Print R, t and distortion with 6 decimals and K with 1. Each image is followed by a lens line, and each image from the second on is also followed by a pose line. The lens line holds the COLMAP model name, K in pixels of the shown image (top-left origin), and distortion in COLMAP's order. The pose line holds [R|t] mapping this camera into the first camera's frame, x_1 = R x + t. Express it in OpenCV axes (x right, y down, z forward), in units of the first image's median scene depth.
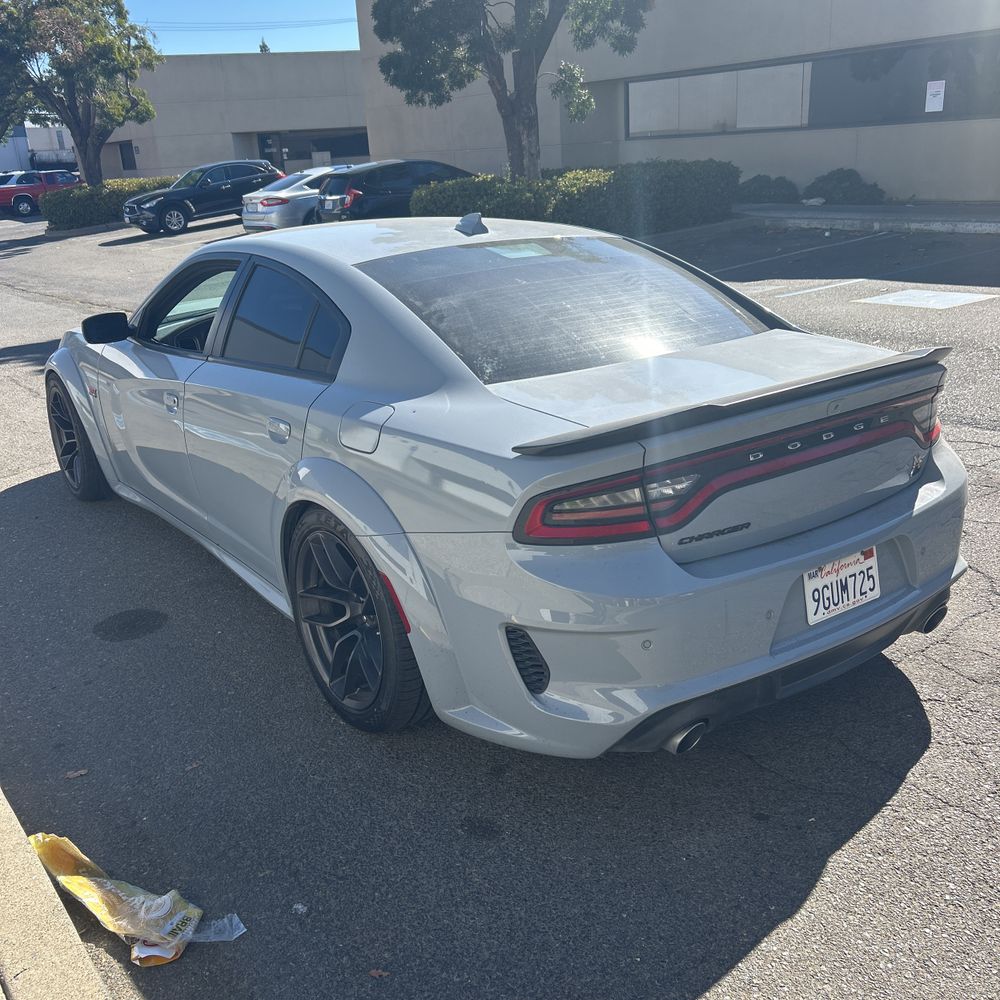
lens RADIAL K [[1013.2, 0, 500.8], [0, 1013.2, 484.2], [0, 0, 1]] dist [0.027978, -0.030598]
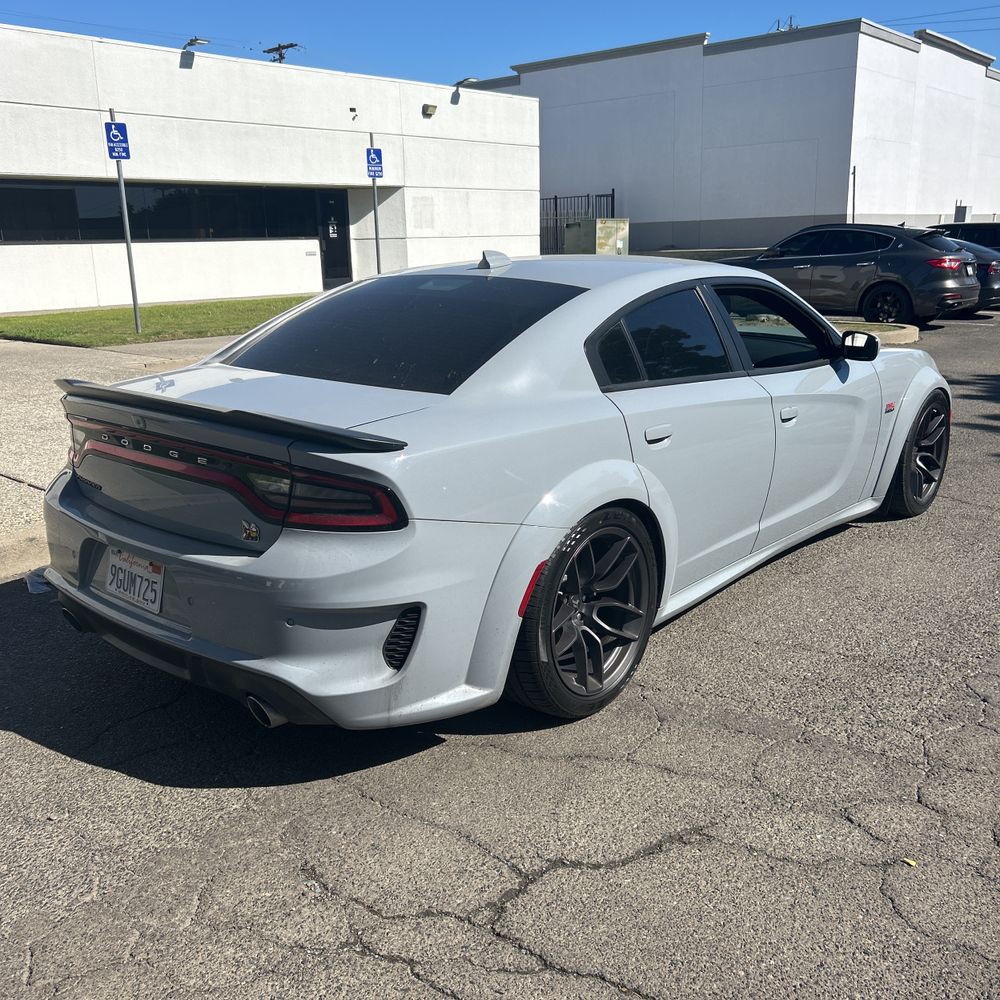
lens RADIAL K [[1013.2, 0, 500.8], [0, 1013.2, 484.2], [0, 0, 1]] dist [0.027978, -0.030598]
pose [[0.226662, 0.275739, -0.934127, 0.202299], [-0.294633, 0.933564, 0.204081, -0.048699], [0.928340, 0.228967, 0.292845, 0.142023]]
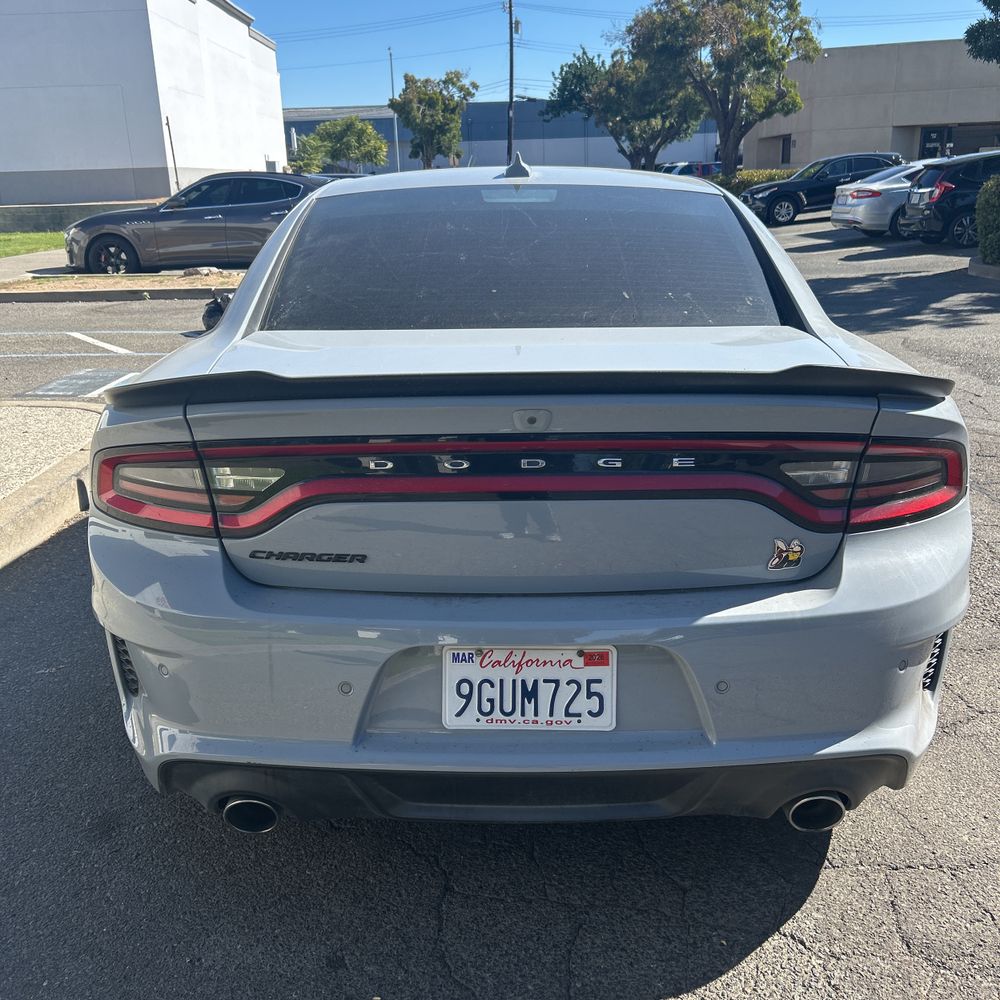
lens RADIAL K [[1013.2, 0, 500.8], [0, 1013.2, 484.2], [0, 0, 1]] dist [0.027978, -0.030598]
pose [[0.805387, 0.199937, -0.558012, 0.092241], [-0.199284, 0.977930, 0.062765, -0.009730], [0.558246, 0.060653, 0.827456, 0.060063]]
